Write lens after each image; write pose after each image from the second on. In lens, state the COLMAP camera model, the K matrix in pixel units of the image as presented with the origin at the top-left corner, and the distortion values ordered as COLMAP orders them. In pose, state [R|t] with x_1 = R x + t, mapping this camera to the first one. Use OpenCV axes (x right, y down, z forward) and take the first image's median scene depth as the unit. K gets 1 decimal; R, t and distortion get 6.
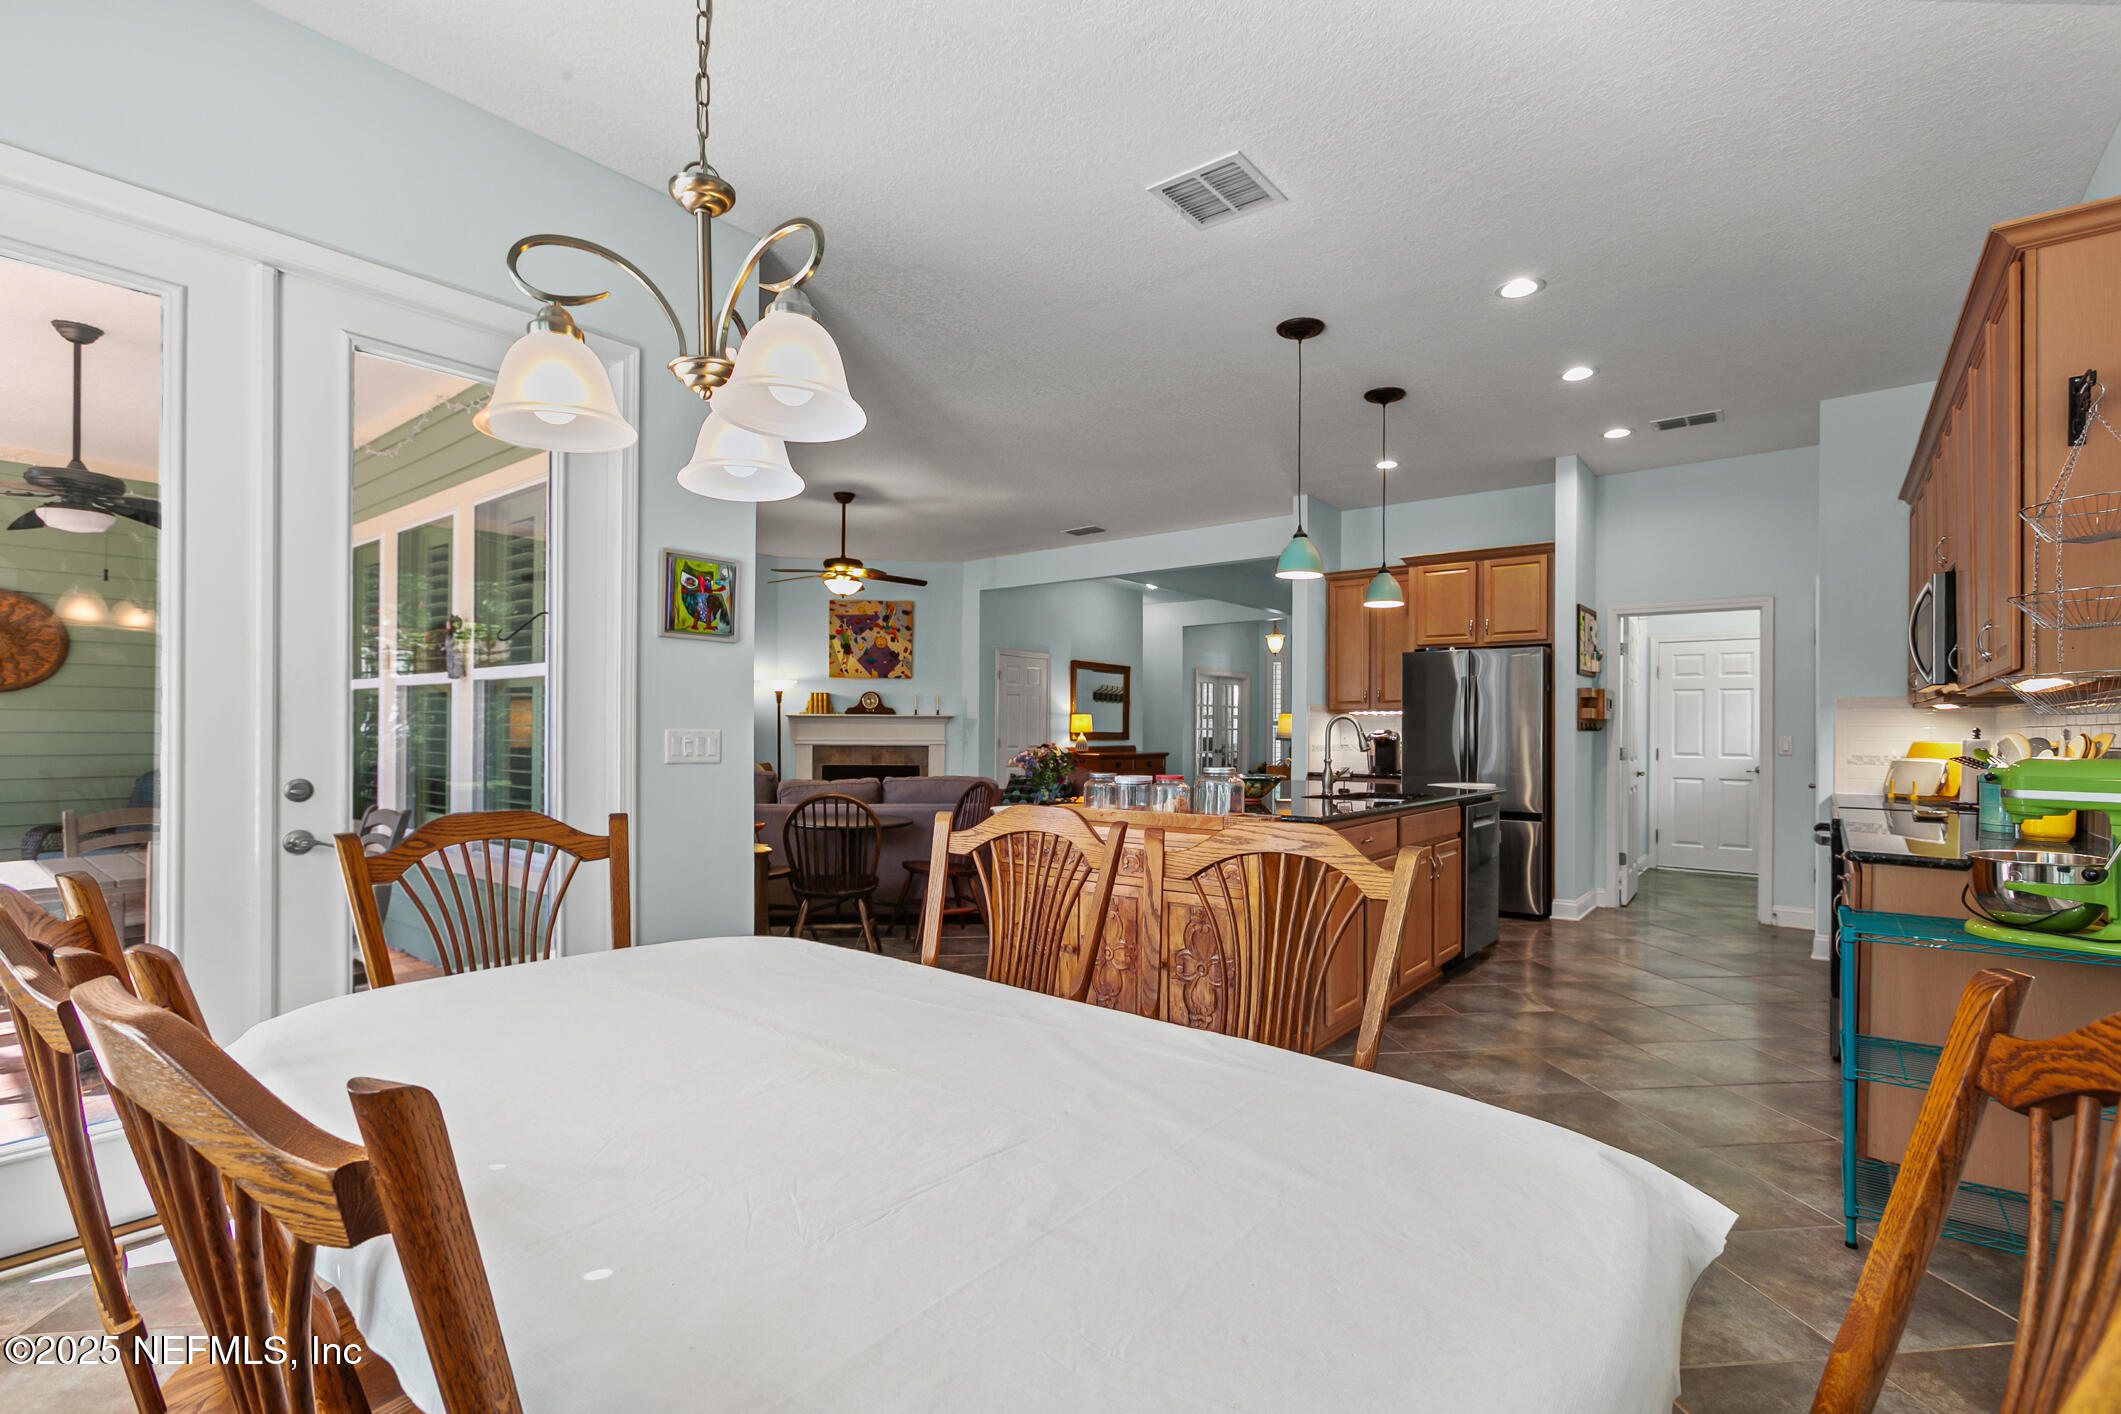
lens RADIAL K [[932.7, 0, 1069.0], [0, 932.7, 726.7], [0, 0, 1]] dist [-0.001083, 0.000063]
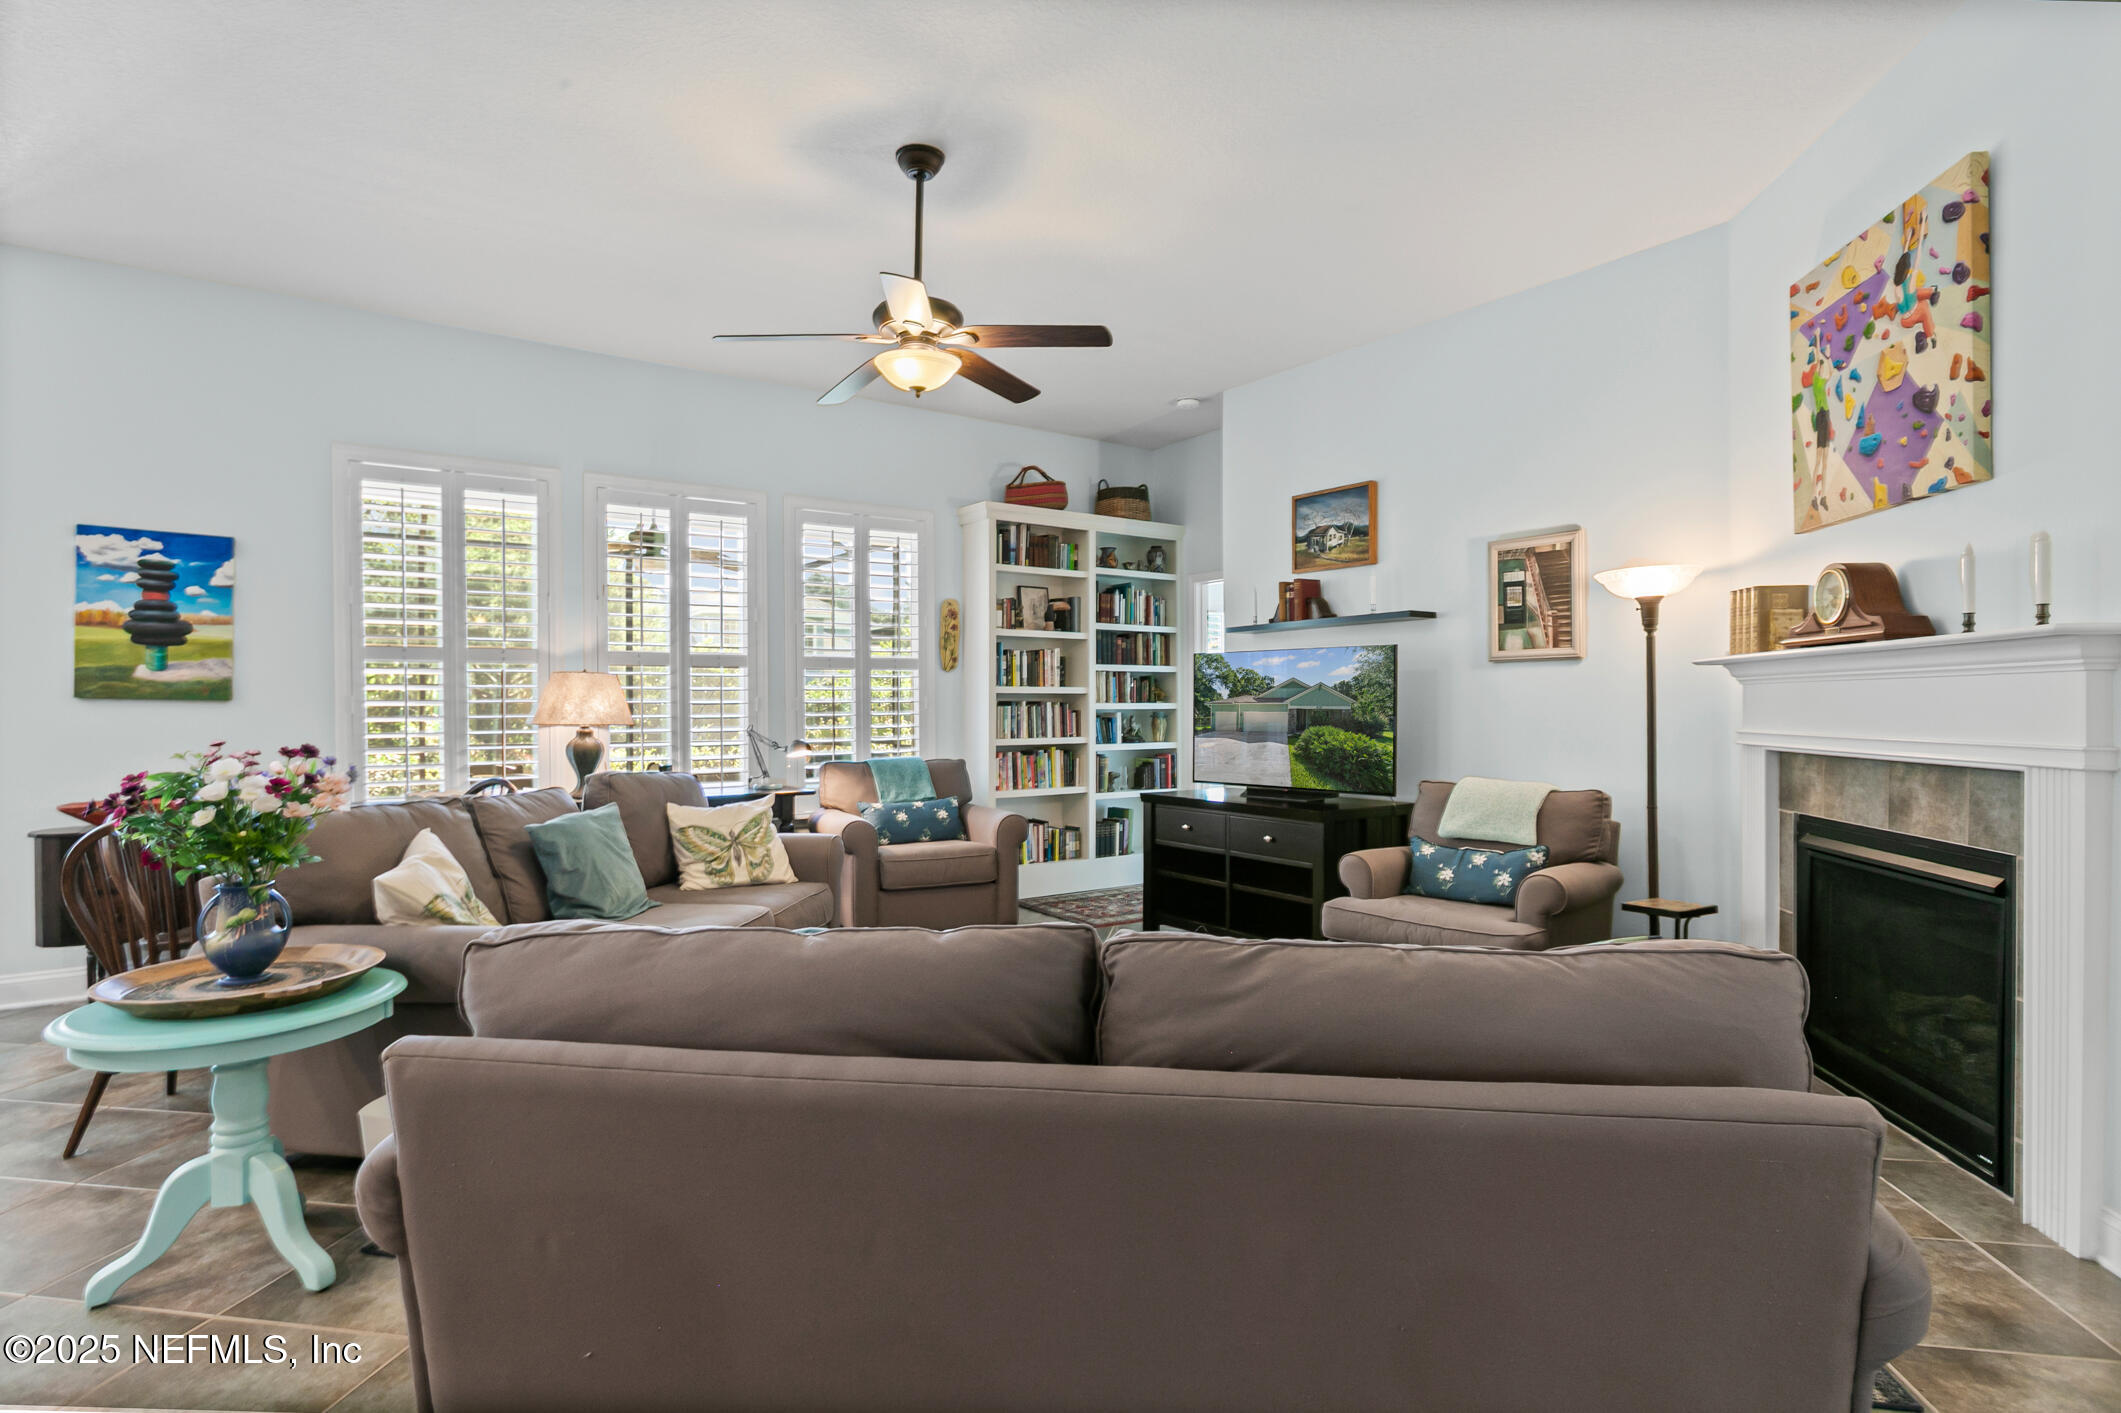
lens RADIAL K [[1063.4, 0, 1064.5], [0, 1063.4, 707.1], [0, 0, 1]] dist [-0.003053, -0.000146]
pose [[-0.258738, 0.001777, -0.965946, 0.151130], [0.007071, 0.999975, -0.000055, 0.003957], [0.965922, -0.006844, -0.258744, 0.851603]]
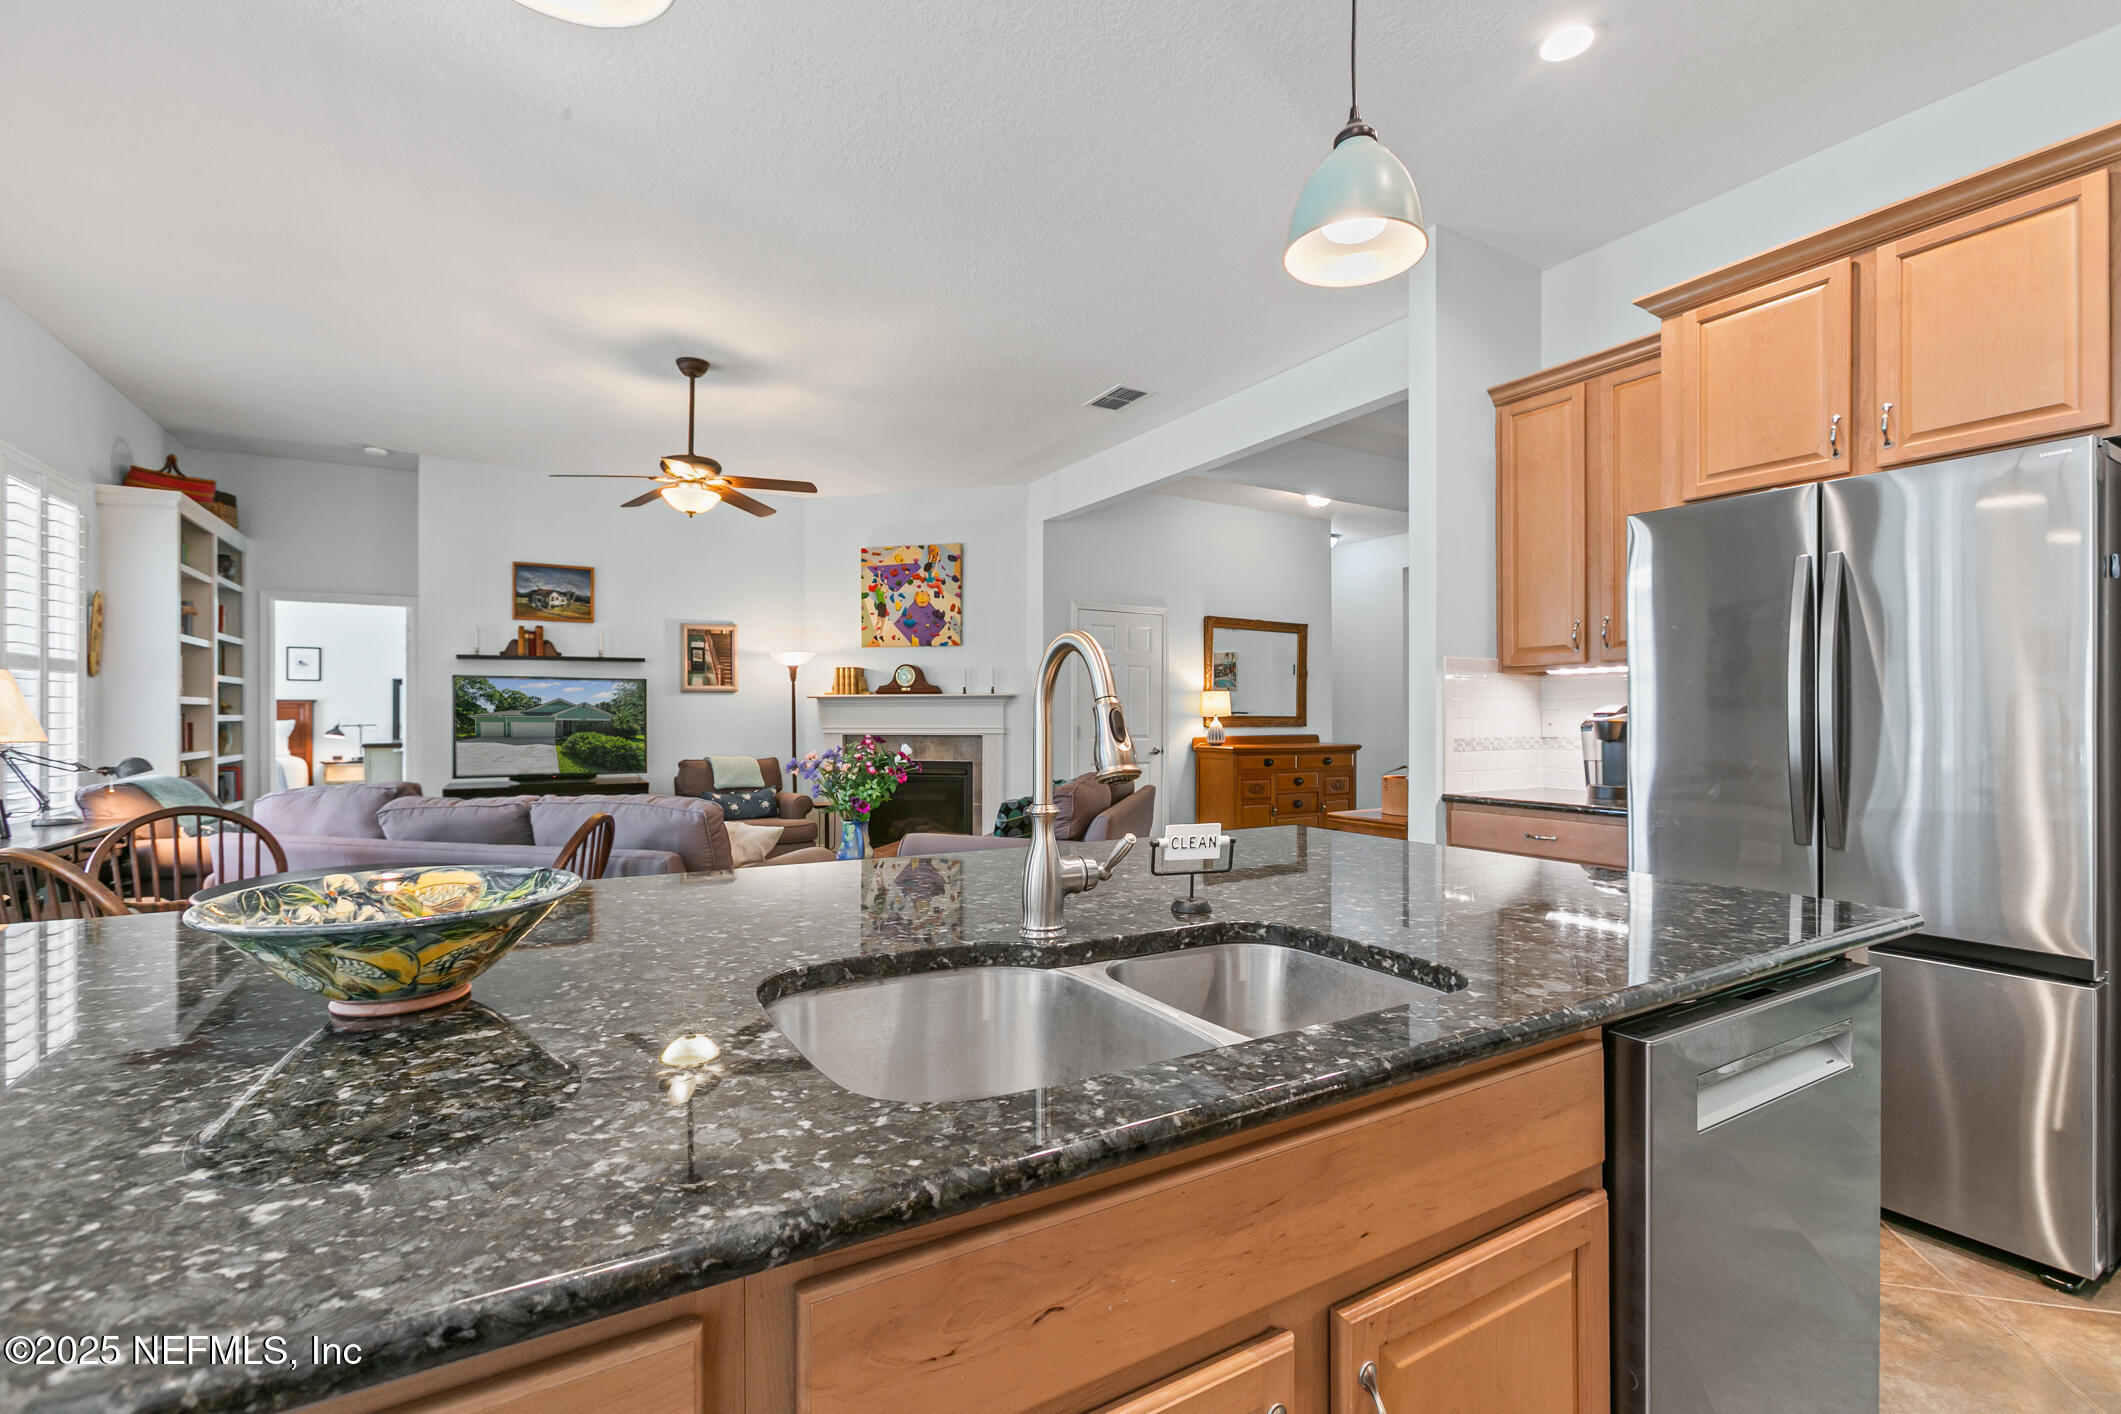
lens RADIAL K [[932.7, 0, 1047.5], [0, 932.7, 709.2], [0, 0, 1]] dist [-0.001083, 0.000063]
pose [[0.938371, -0.007958, -0.345538, 0.156908], [0.007192, 0.999968, -0.003500, 0.002657], [0.345555, 0.000799, 0.938398, 0.321401]]
